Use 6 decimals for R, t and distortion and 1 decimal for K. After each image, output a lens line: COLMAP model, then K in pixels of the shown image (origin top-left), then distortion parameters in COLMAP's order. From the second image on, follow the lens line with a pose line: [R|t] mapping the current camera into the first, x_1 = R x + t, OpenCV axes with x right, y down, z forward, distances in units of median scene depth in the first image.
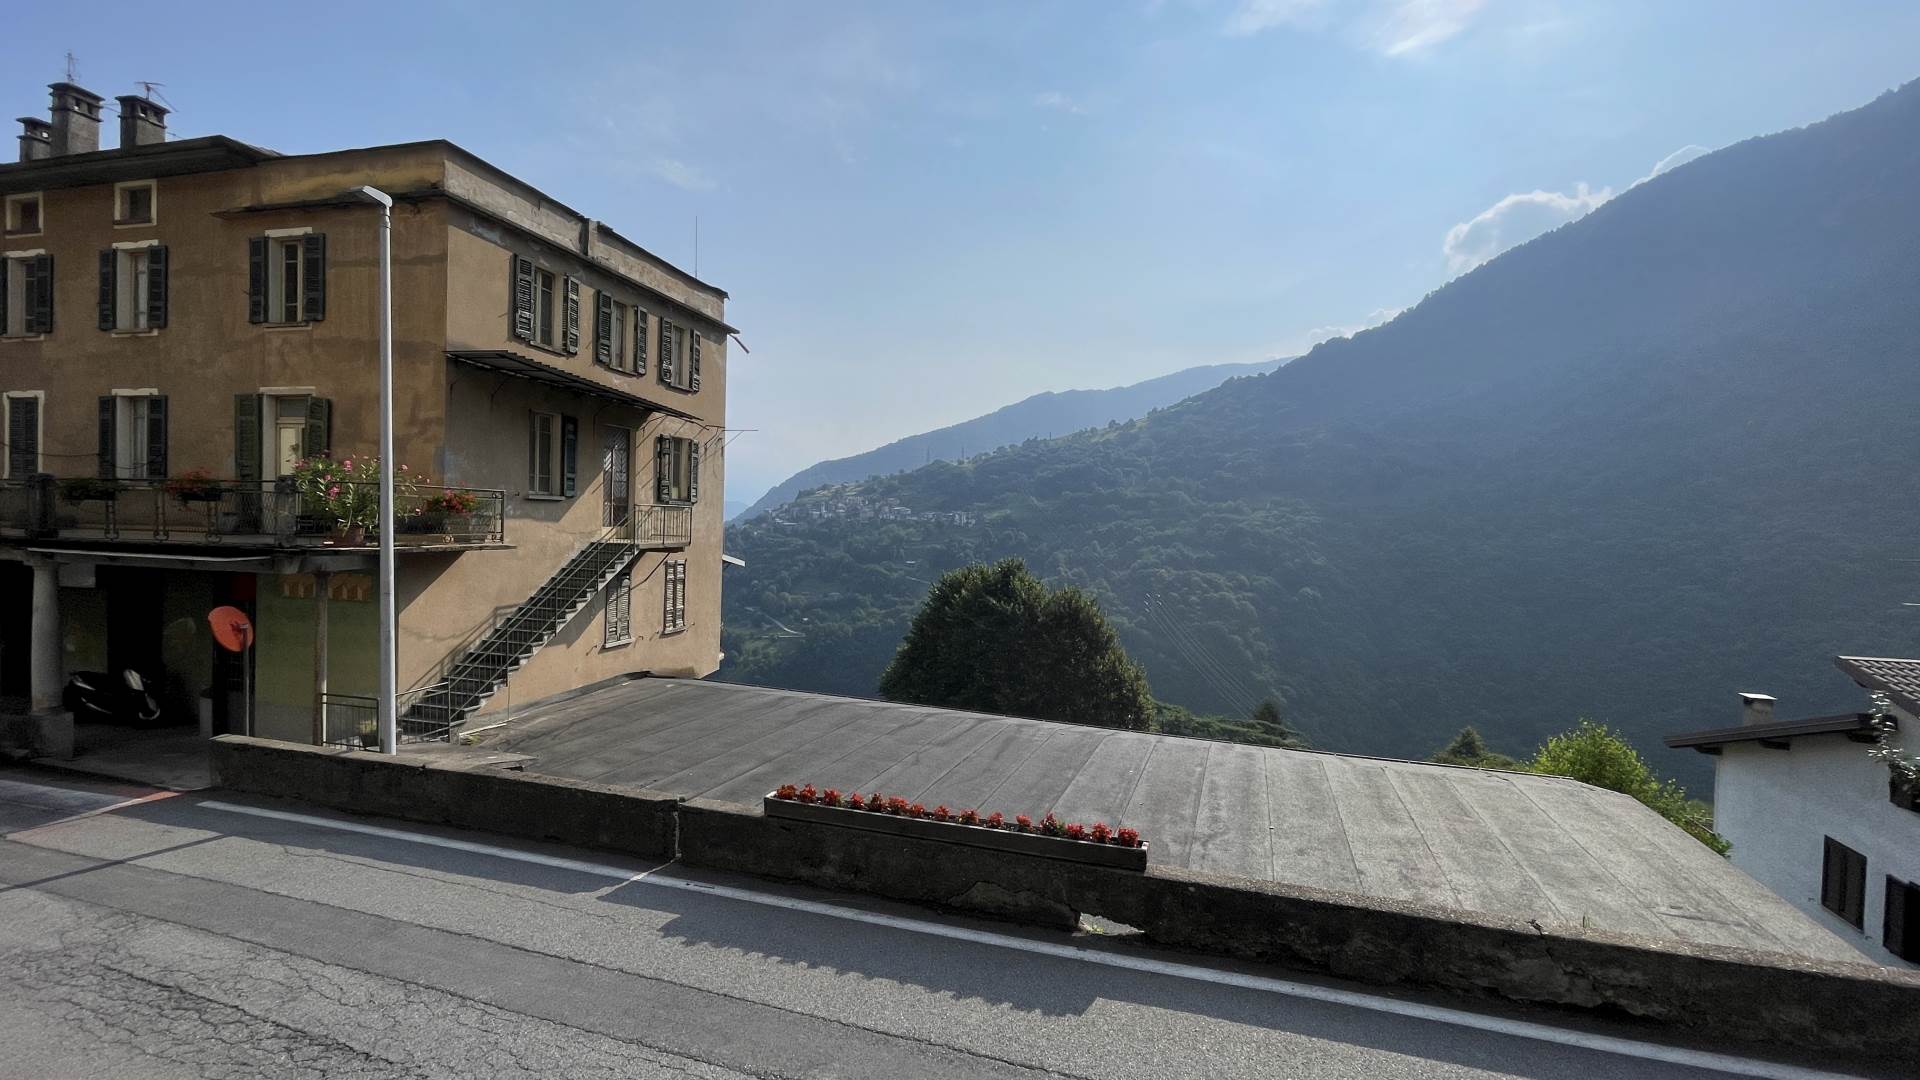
lens RADIAL K [[777.9, 0, 954.6], [0, 777.9, 535.8], [0, 0, 1]] dist [-0.002914, 0.000636]
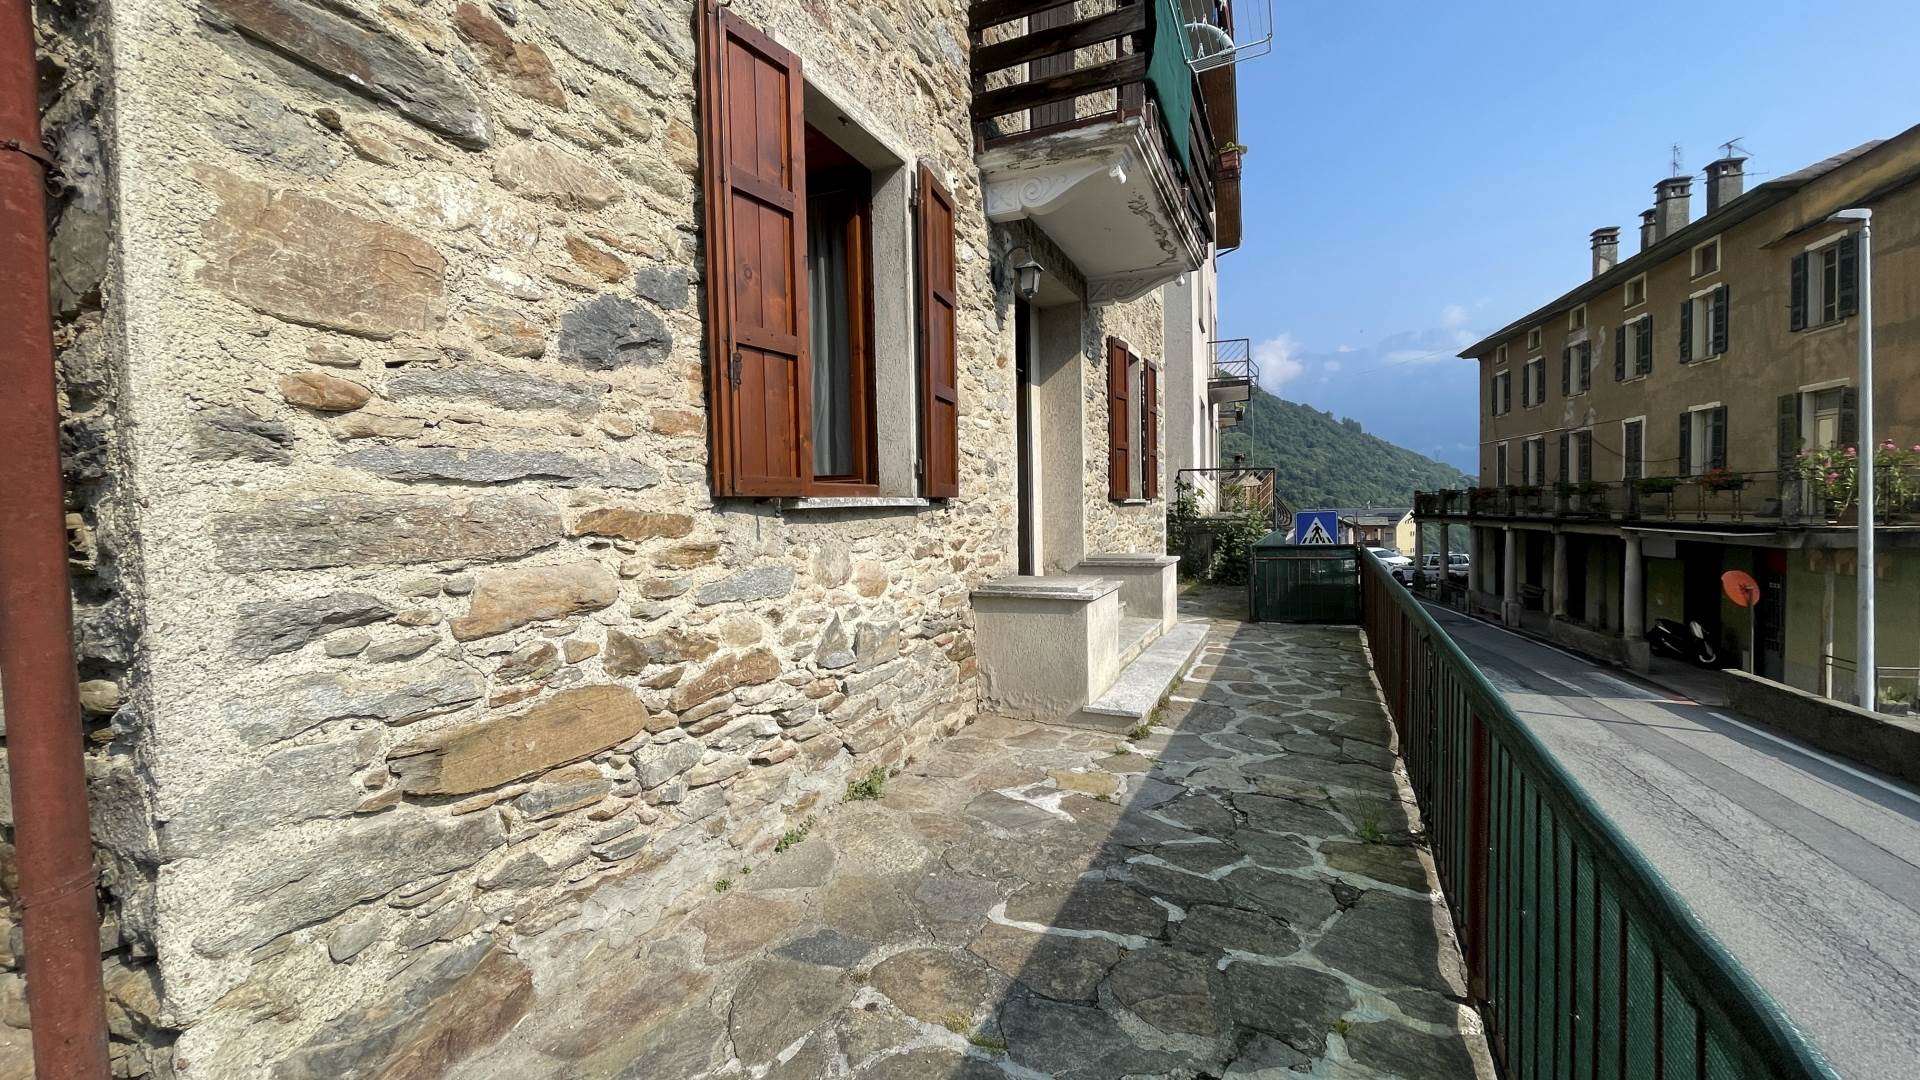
lens RADIAL K [[763.6, 0, 962.4], [0, 763.6, 544.1], [0, 0, 1]] dist [0.000580, -0.004535]
pose [[-0.059790, 0.023358, -0.997938, 0.288151], [0.000672, 0.999727, 0.023360, 0.011499], [0.998211, 0.000726, -0.059790, -0.152393]]
